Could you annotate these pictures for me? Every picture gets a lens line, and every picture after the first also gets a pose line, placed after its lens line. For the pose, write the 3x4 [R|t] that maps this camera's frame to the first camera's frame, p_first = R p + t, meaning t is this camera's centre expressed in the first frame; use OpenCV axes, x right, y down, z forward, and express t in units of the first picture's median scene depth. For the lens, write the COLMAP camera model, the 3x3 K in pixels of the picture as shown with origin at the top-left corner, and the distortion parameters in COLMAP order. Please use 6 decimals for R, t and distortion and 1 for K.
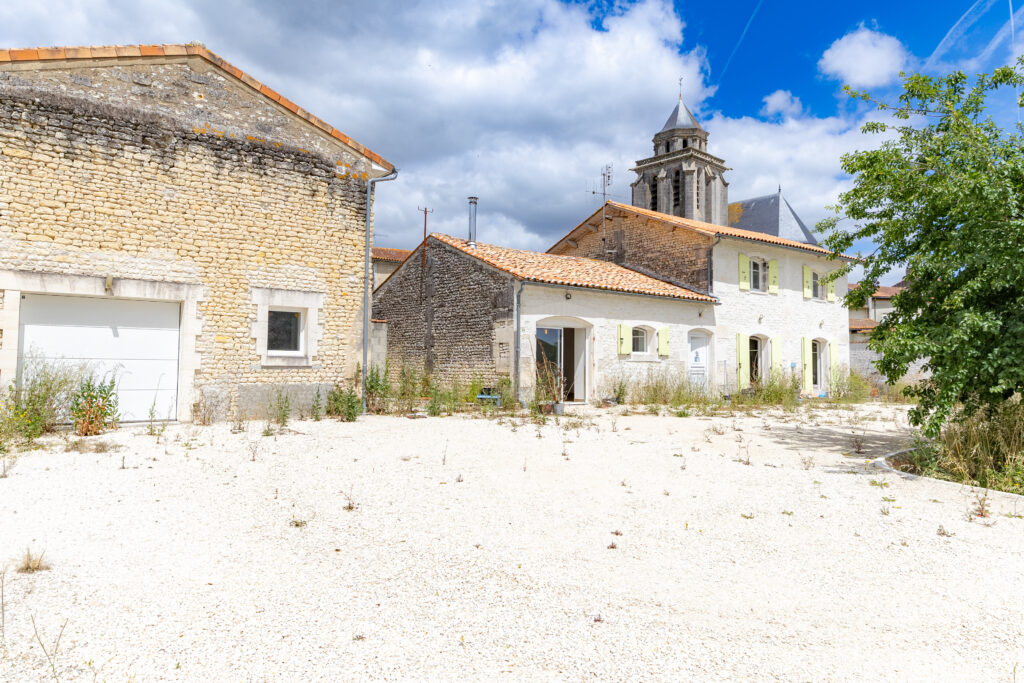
lens RADIAL K [[686.6, 0, 511.0], [0, 686.6, 333.0], [0, 0, 1]] dist [0.067672, -0.081353]
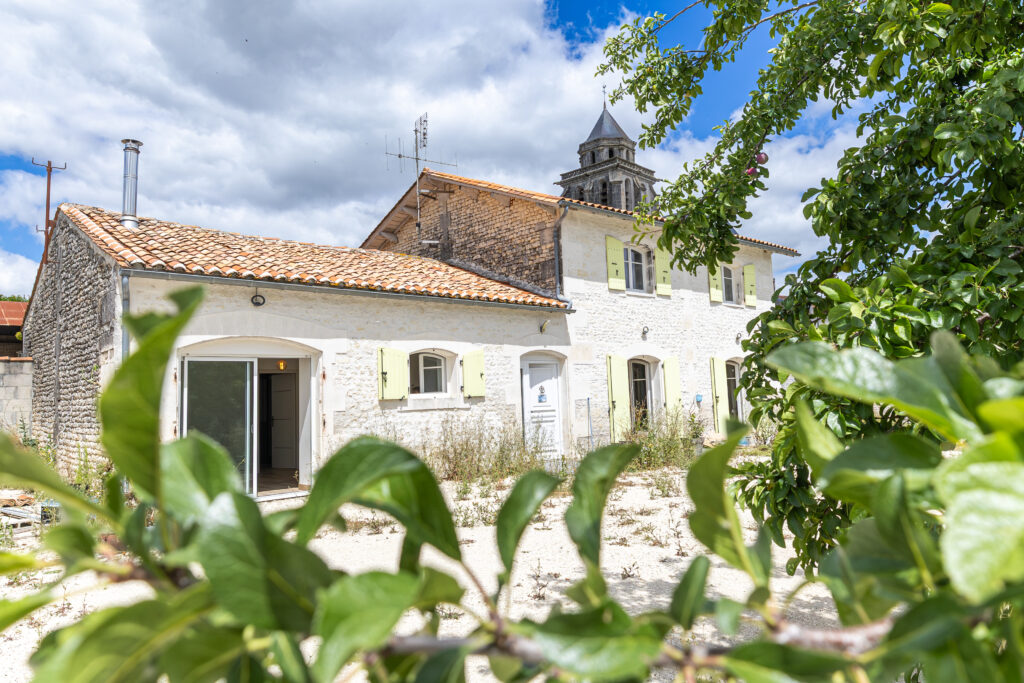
lens RADIAL K [[686.6, 0, 511.0], [0, 686.6, 333.0], [0, 0, 1]] dist [0.067672, -0.081353]
pose [[0.997464, -0.036383, 0.061171, 0.194362], [0.038952, 0.998385, -0.041346, 0.002254], [-0.059568, 0.043624, 0.997271, 0.347906]]
